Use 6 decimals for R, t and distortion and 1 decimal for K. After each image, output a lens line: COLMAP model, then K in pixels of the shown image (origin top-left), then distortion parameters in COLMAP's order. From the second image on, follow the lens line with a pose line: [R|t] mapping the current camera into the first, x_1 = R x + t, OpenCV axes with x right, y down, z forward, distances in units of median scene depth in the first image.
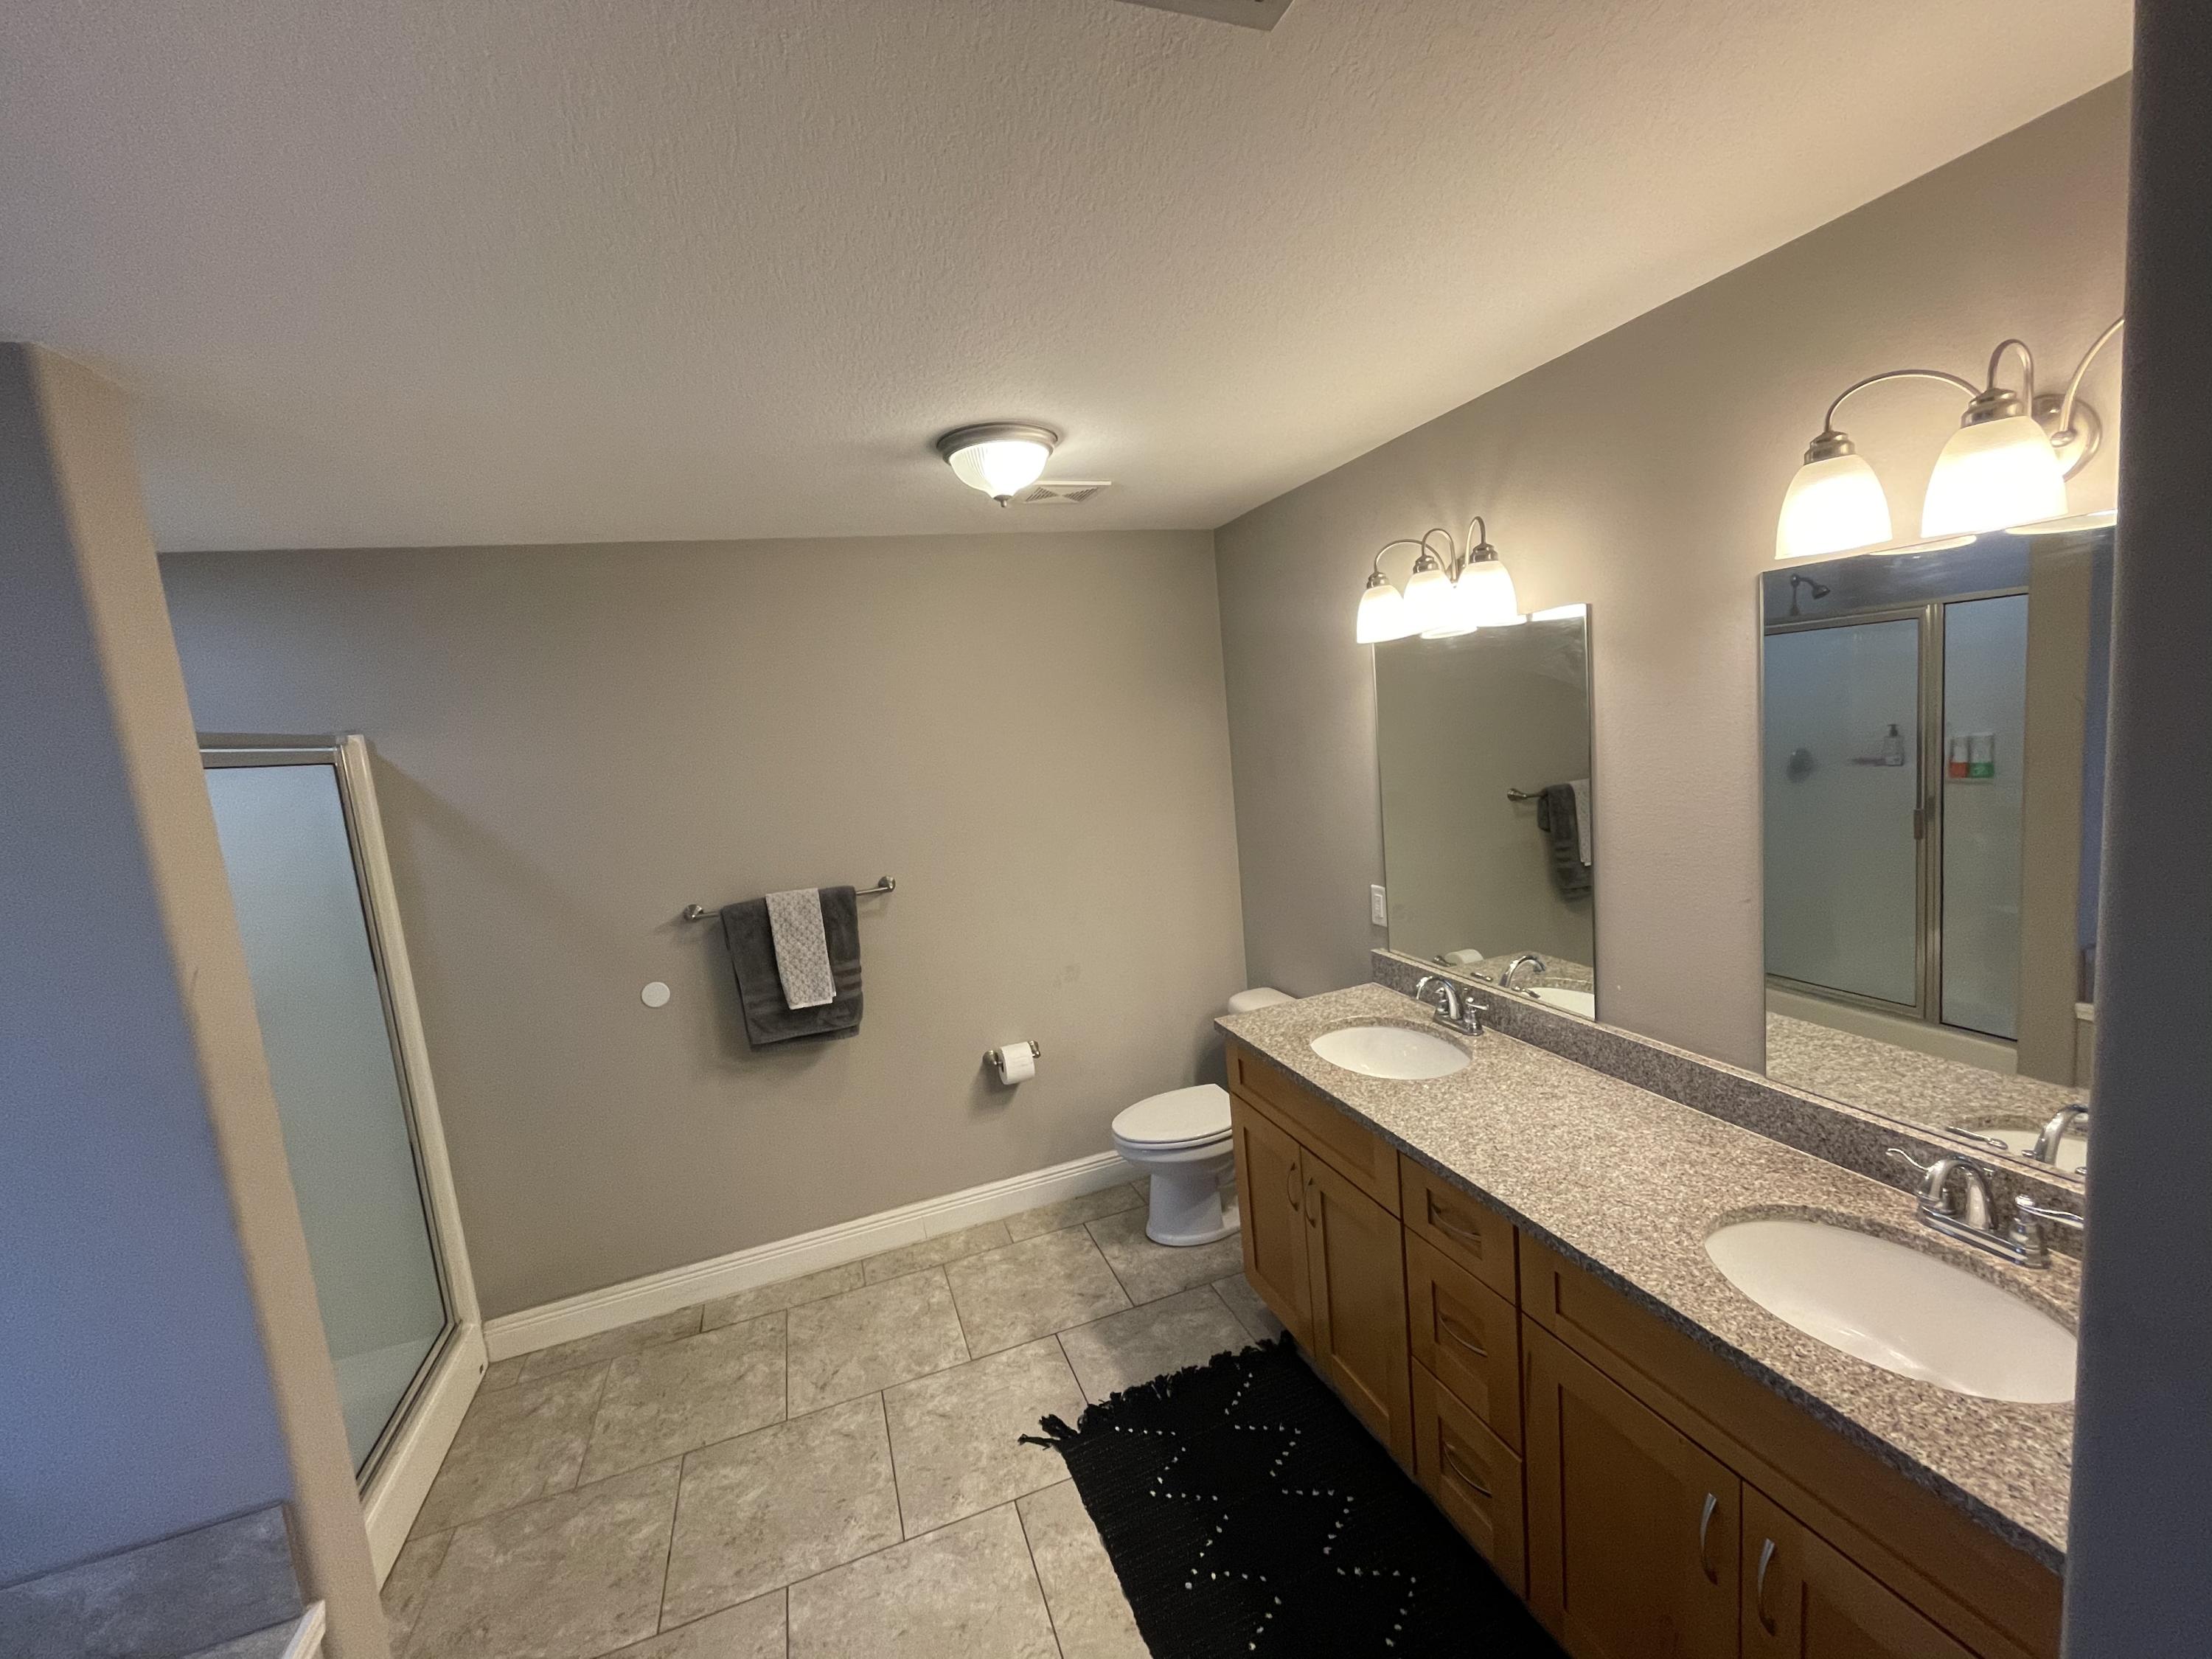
lens RADIAL K [[898.1, 0, 1093.1], [0, 898.1, 829.6], [0, 0, 1]] dist [-0.002330, -0.000210]
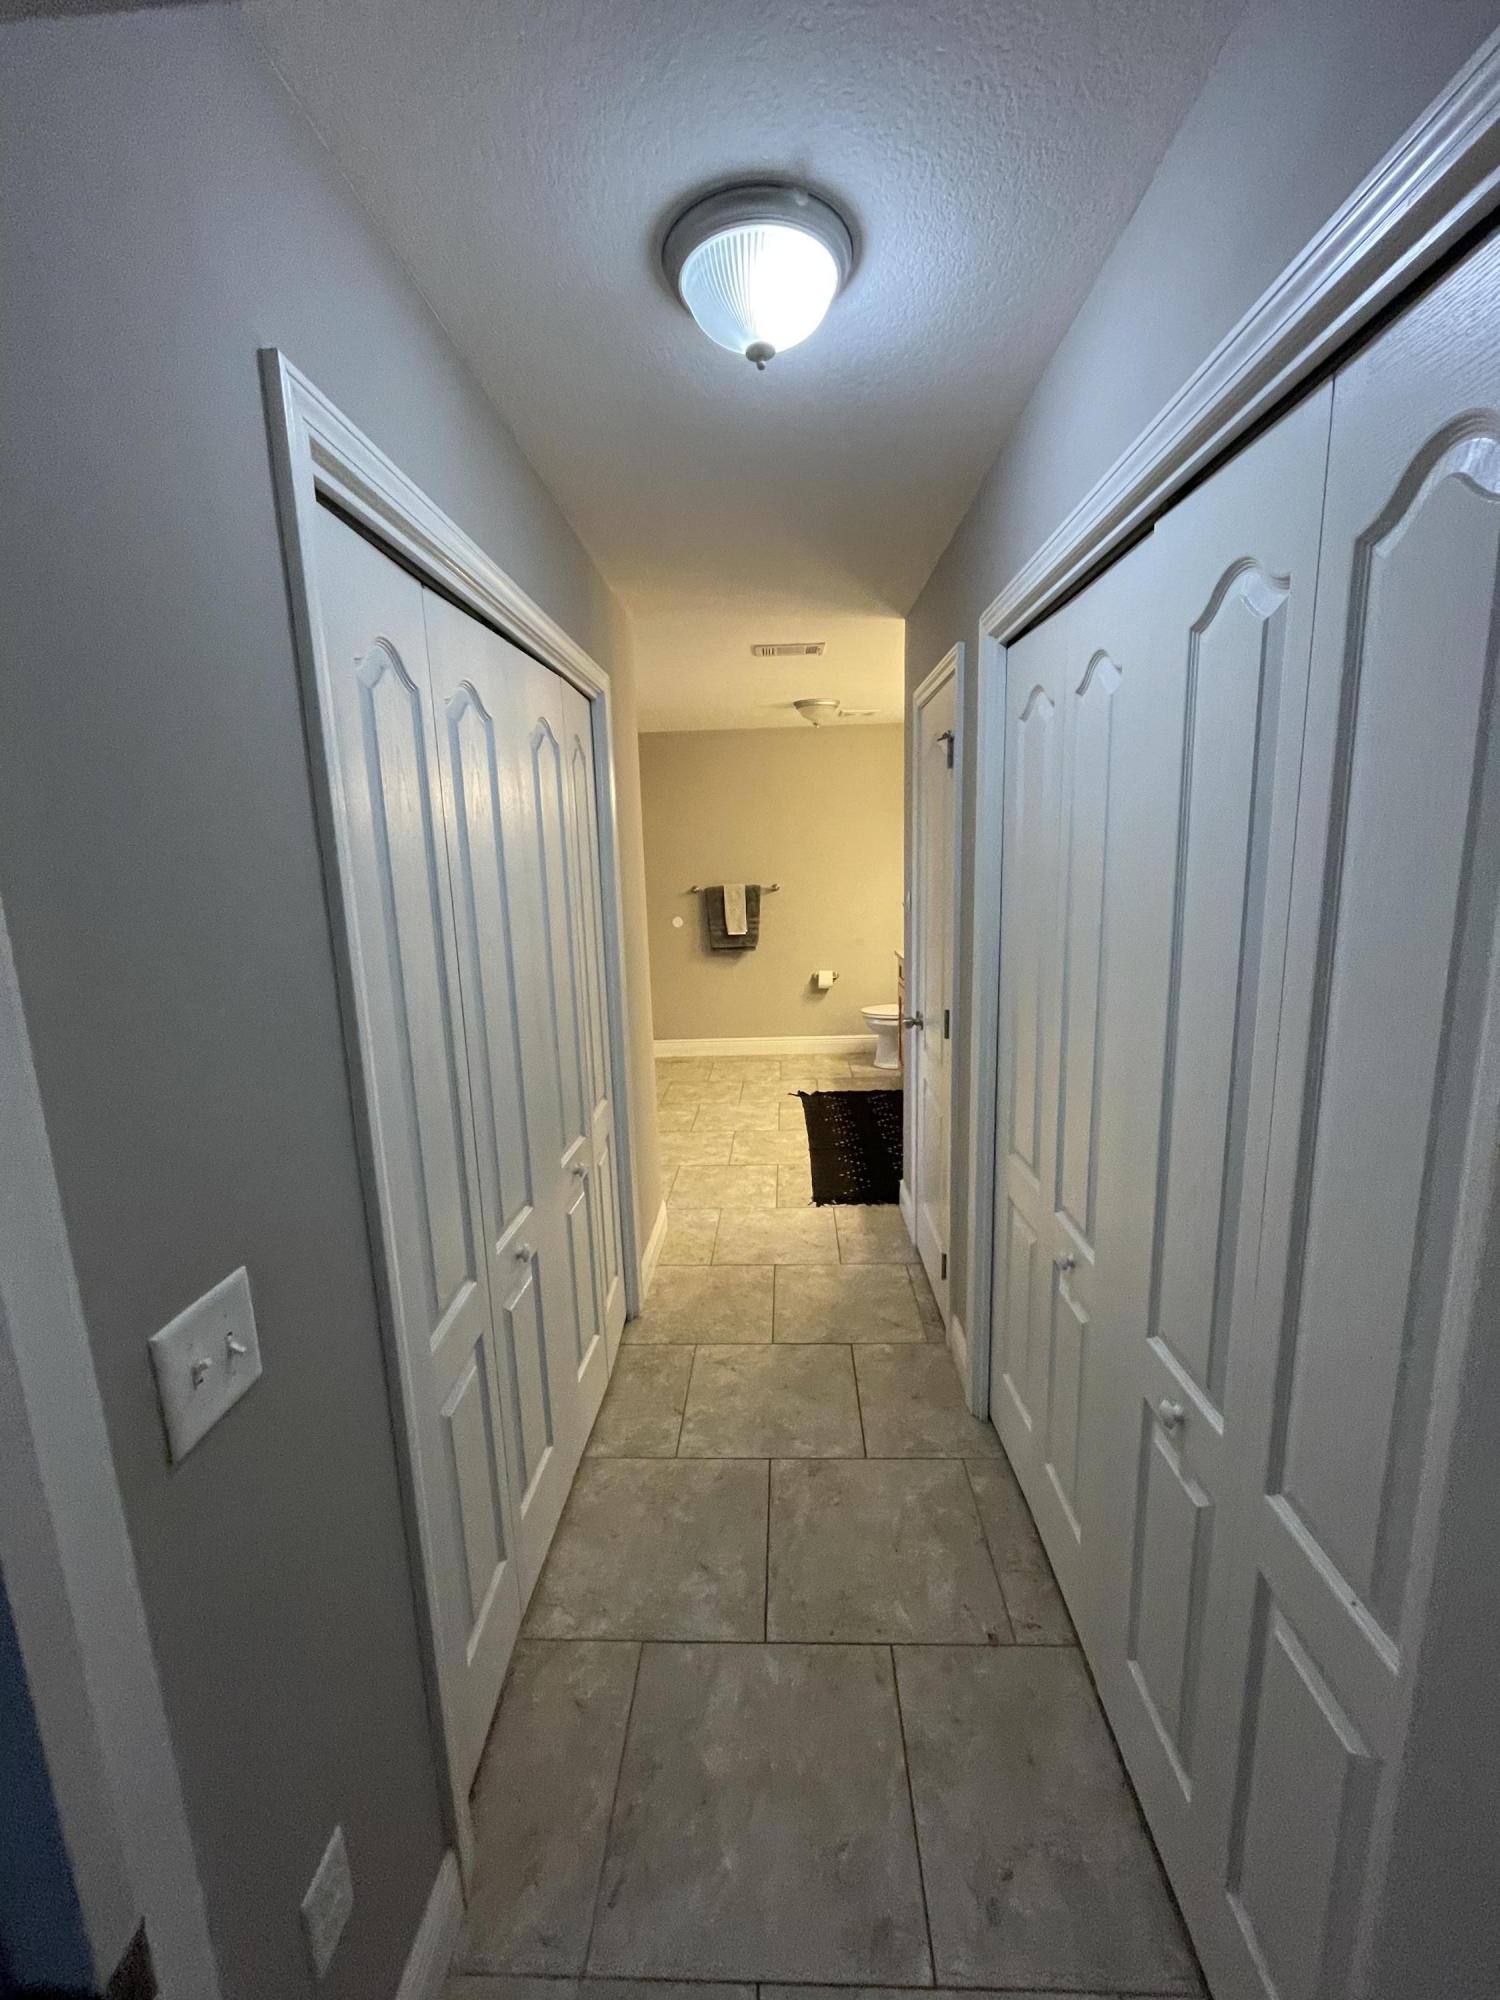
lens RADIAL K [[812.0, 0, 753.1], [0, 812.0, 995.7], [0, 0, 1]] dist [-0.002330, -0.000210]
pose [[0.928550, 0.131001, -0.347324, 0.483911], [-0.104907, 0.990125, 0.092985, 0.154532], [0.356076, -0.049905, 0.933124, -0.973542]]
